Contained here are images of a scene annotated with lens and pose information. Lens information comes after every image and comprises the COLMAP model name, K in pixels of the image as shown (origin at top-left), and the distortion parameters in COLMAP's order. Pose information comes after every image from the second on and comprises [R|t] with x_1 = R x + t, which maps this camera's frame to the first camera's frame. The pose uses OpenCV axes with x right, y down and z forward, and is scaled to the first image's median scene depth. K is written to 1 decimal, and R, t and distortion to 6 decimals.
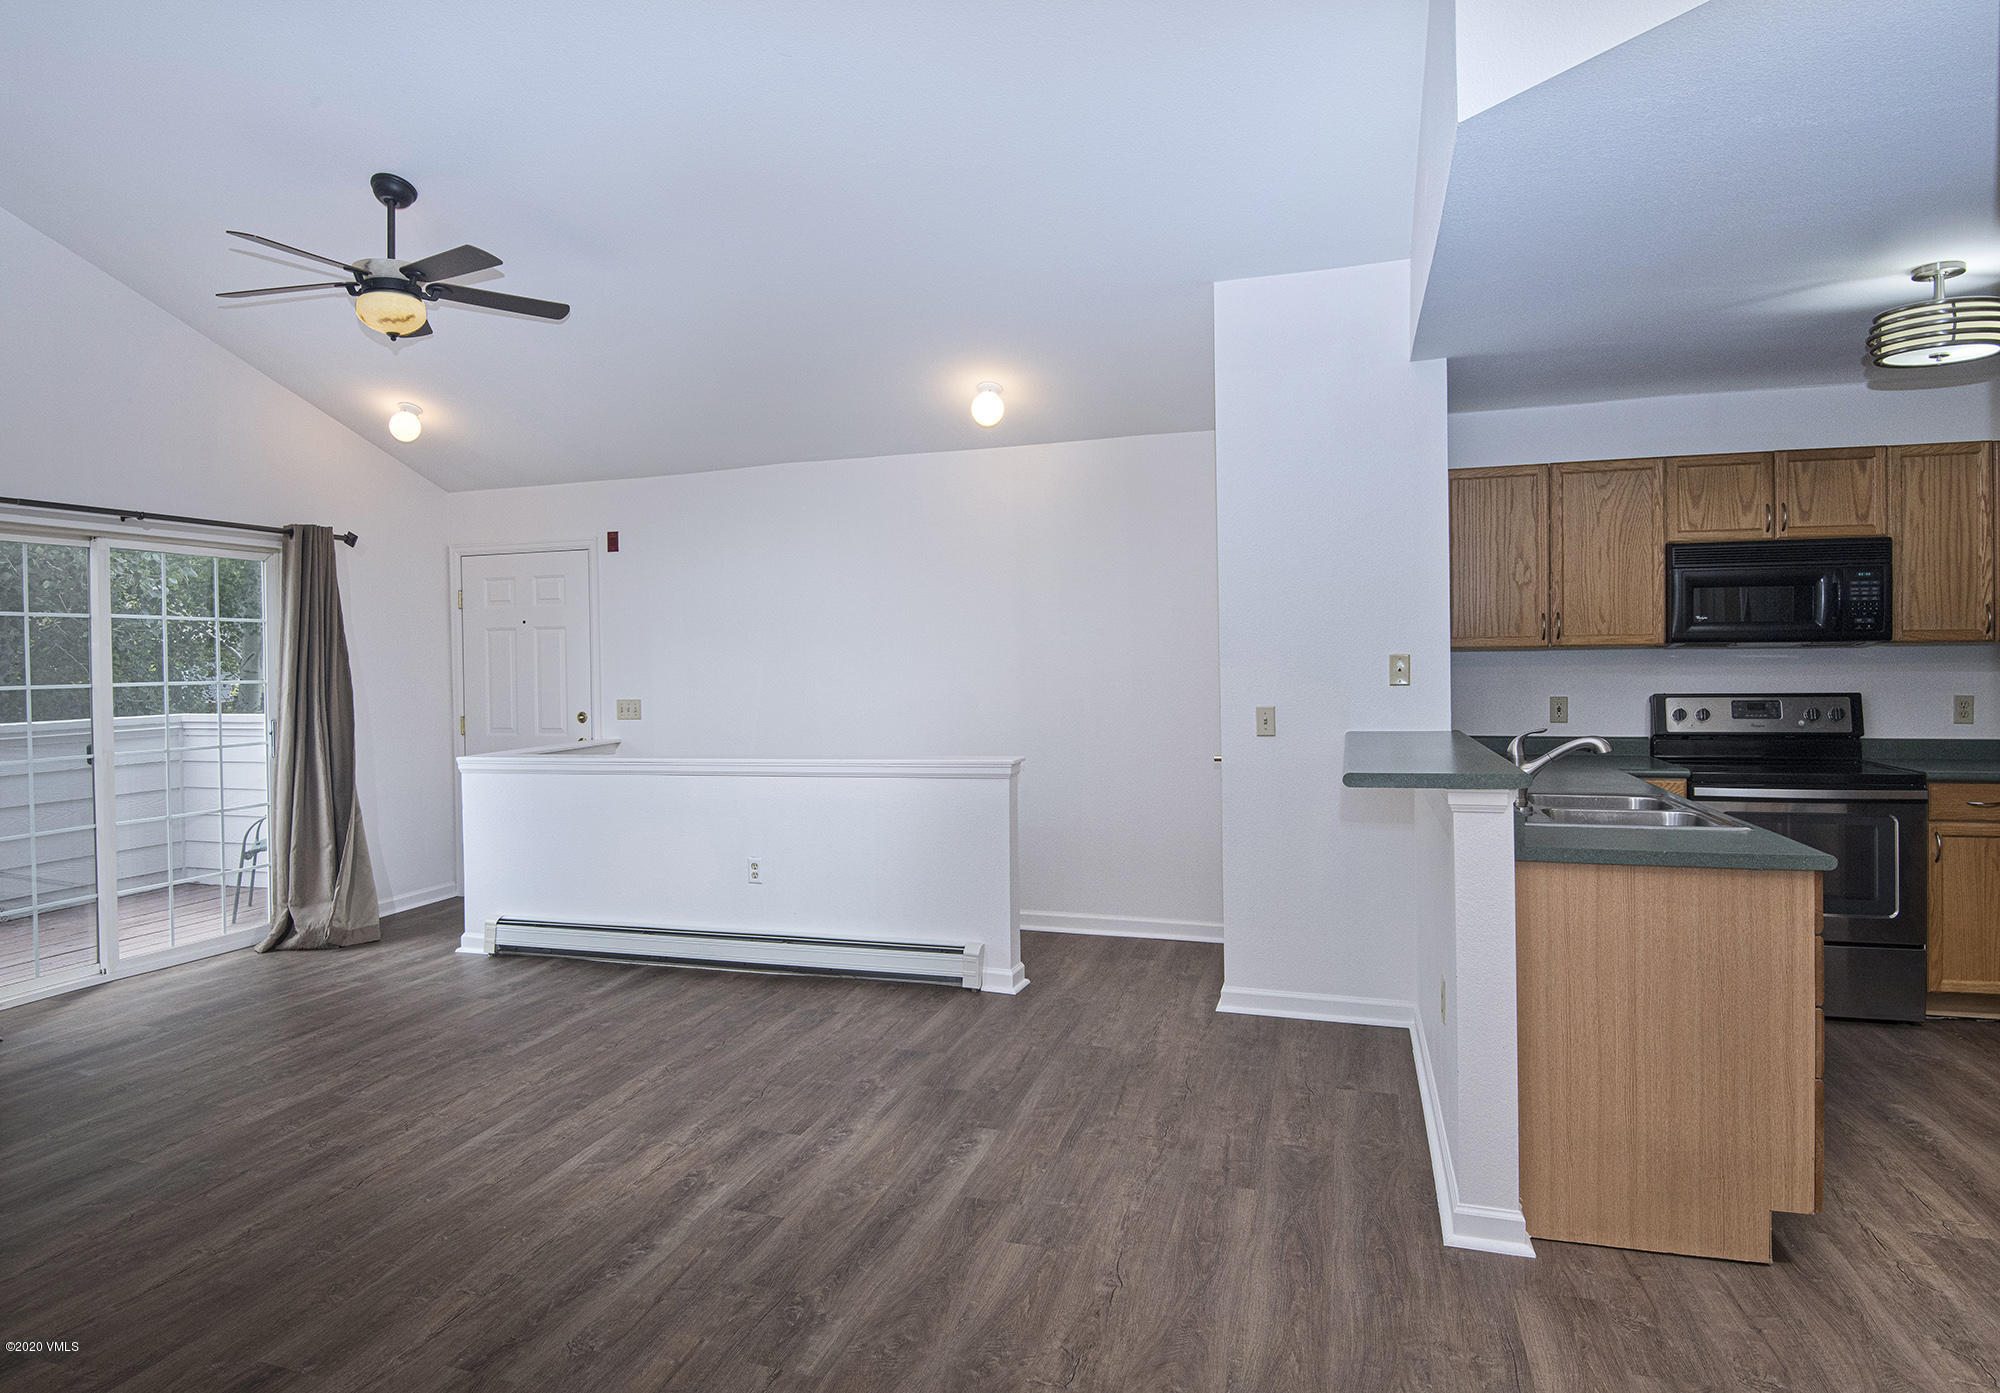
lens RADIAL K [[1149.4, 0, 967.6], [0, 1149.4, 639.3], [0, 0, 1]] dist [-0.003544, -0.016068]
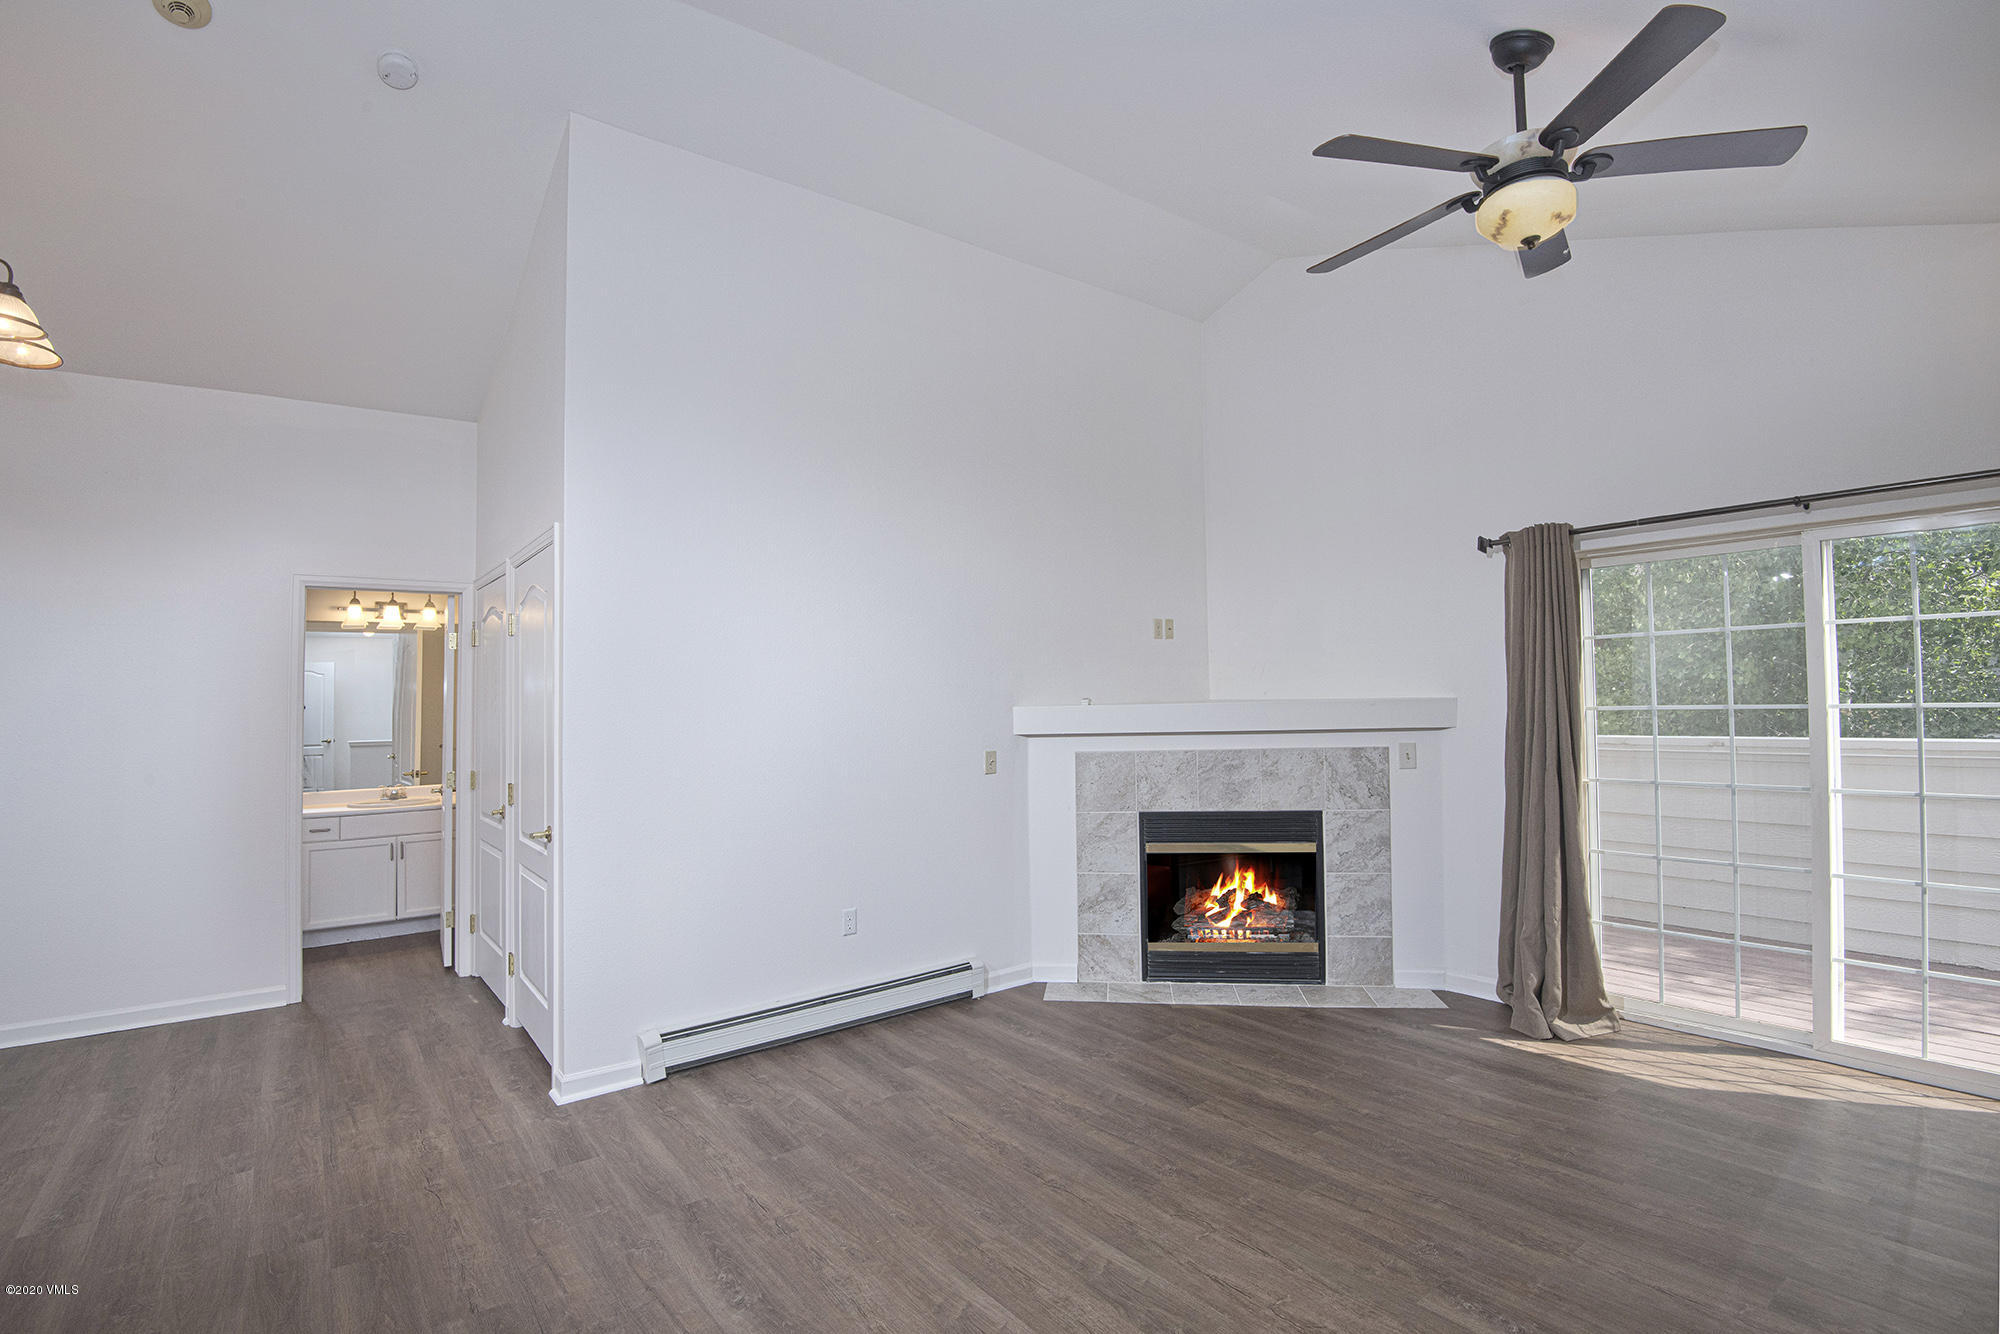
lens RADIAL K [[962.0, 0, 1008.0], [0, 962.0, 656.8], [0, 0, 1]] dist [-0.031072, -0.000272]
pose [[-0.562842, -0.000146, -0.826565, 0.154423], [0.047055, 0.998373, -0.032218, -0.002002], [0.825224, -0.057028, -0.561919, 0.948586]]
